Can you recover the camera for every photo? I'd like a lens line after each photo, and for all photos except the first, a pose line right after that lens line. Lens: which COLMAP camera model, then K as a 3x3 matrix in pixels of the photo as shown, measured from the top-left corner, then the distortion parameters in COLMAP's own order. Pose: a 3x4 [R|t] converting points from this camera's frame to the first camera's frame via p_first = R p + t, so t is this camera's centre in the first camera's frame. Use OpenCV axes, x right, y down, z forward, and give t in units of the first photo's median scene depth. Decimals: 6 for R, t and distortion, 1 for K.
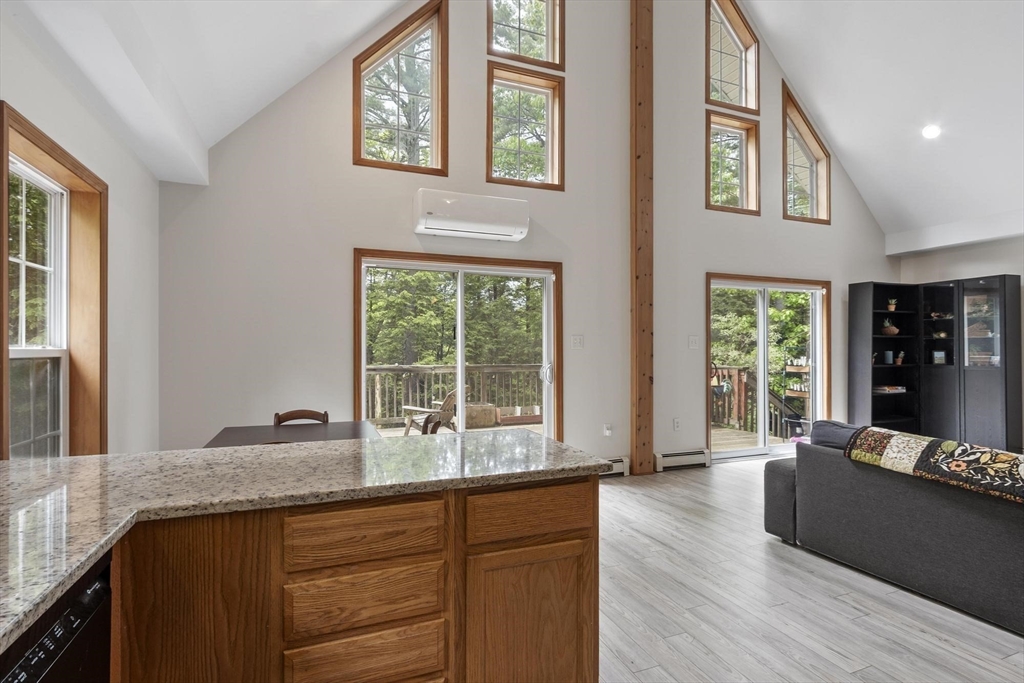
lens RADIAL K [[488.8, 0, 508.7], [0, 488.8, 349.1], [0, 0, 1]] dist [0.001246, -0.001454]
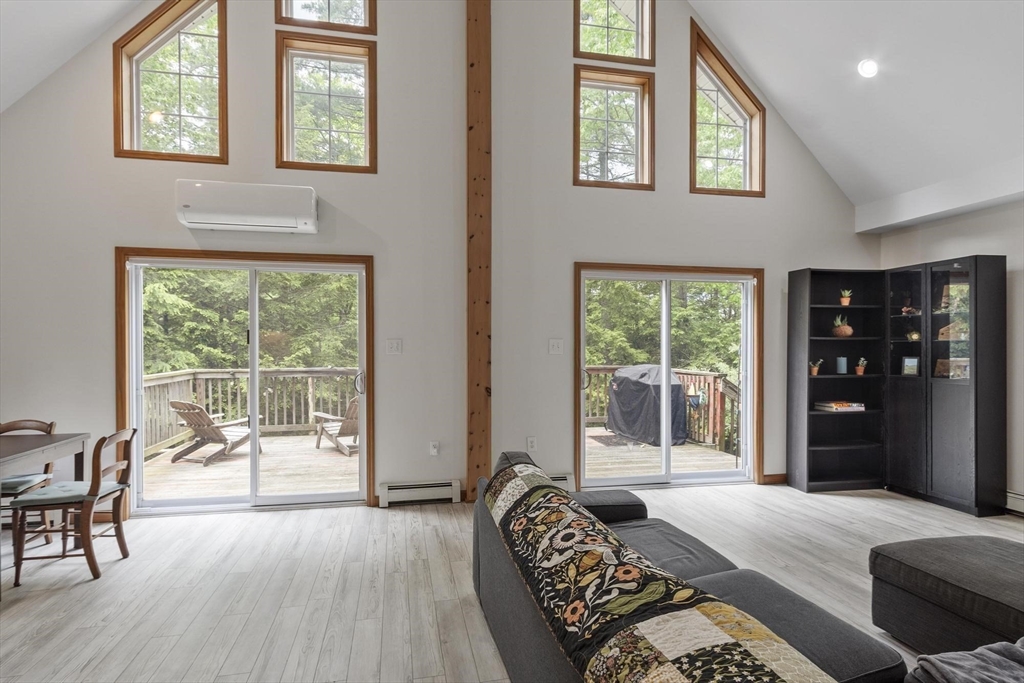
lens RADIAL K [[535.7, 0, 499.8], [0, 535.7, 352.0], [0, 0, 1]] dist [0.003774, -0.001236]
pose [[0.986325, 0.003932, -0.164766, 0.399091], [-0.002156, 0.999938, 0.010956, -0.012977], [0.164798, -0.010451, 0.986272, 0.074355]]
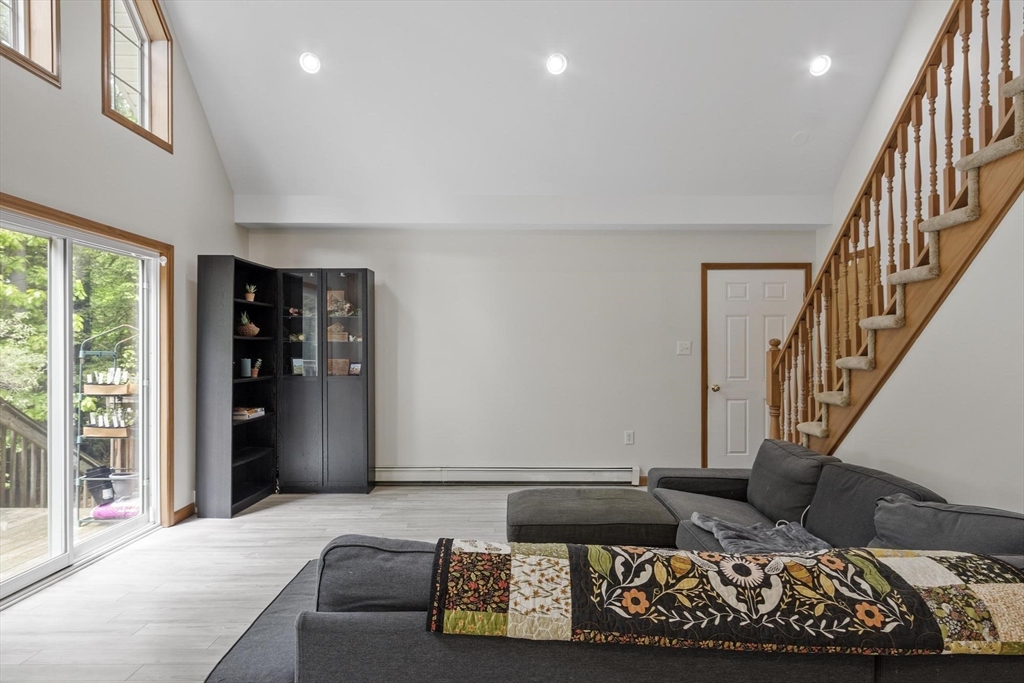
lens RADIAL K [[605.3, 0, 511.1], [0, 605.3, 350.6], [0, 0, 1]] dist [0.007086, -0.003080]
pose [[0.355860, -0.000932, 0.934539, 0.104273], [-0.004015, 0.999989, 0.002526, -0.011781], [-0.934531, -0.004651, 0.355852, 0.350008]]
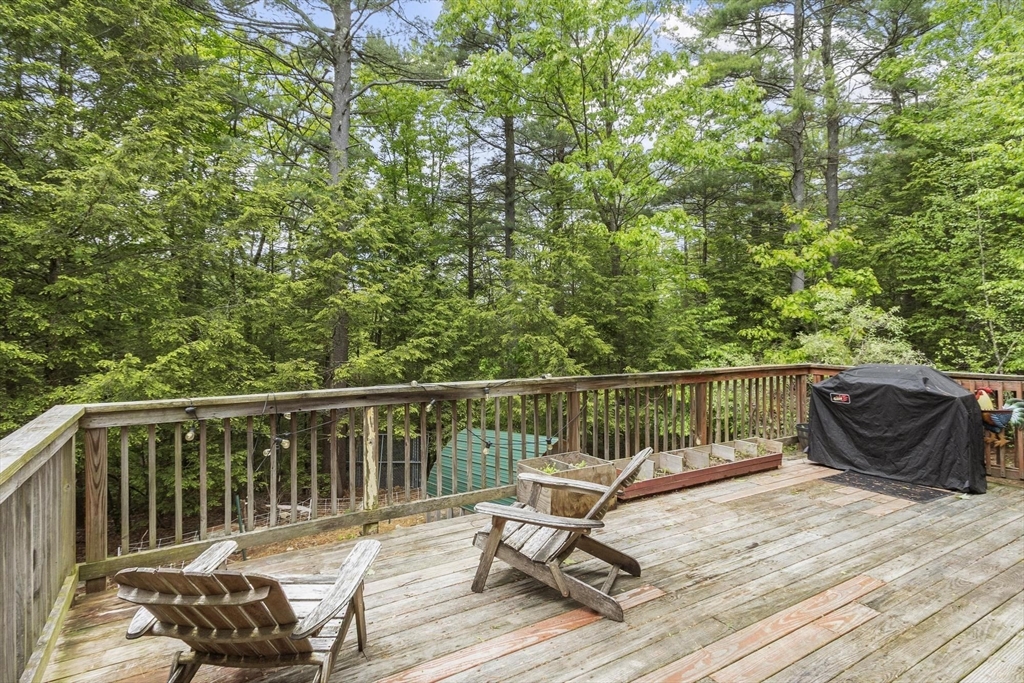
lens RADIAL K [[535.7, 0, 521.3], [0, 535.7, 336.4], [0, 0, 1]] dist [0.003774, -0.001236]
pose [[0.983138, -0.001095, 0.182864, -0.344797], [0.000448, 0.999993, 0.003578, -0.019788], [-0.182867, -0.003436, 0.983132, 0.785701]]
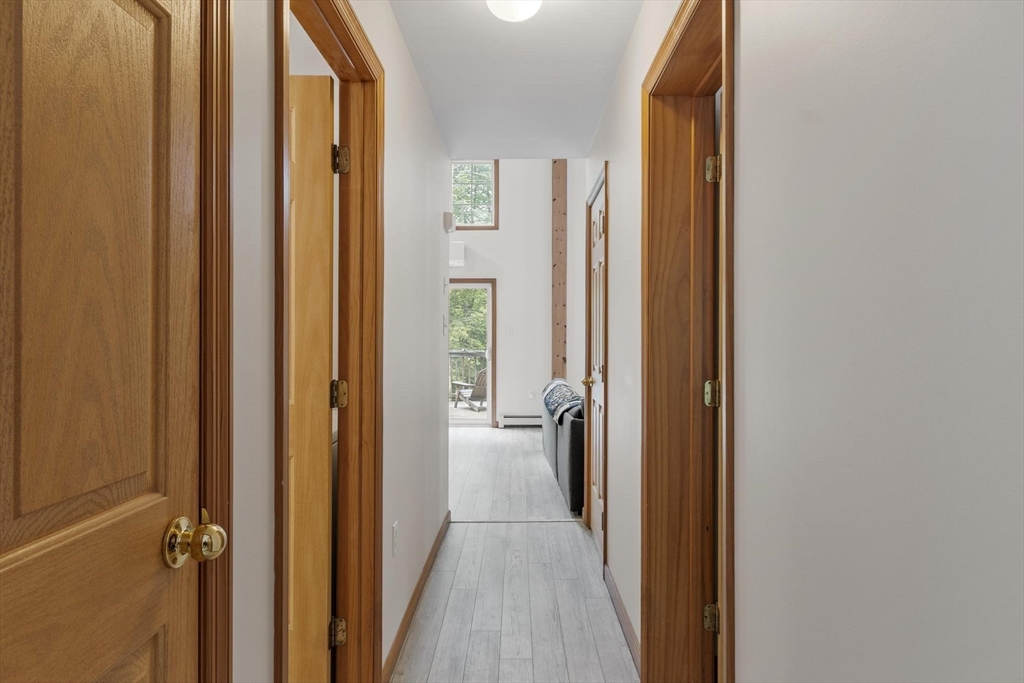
lens RADIAL K [[605.3, 0, 512.4], [0, 605.3, 334.6], [0, 0, 1]] dist [0.007086, -0.003080]
pose [[0.931977, 0.004118, -0.362494, 0.665438], [-0.006289, 0.999969, -0.004811, 0.000957], [0.362463, 0.006763, 0.931974, -0.557034]]
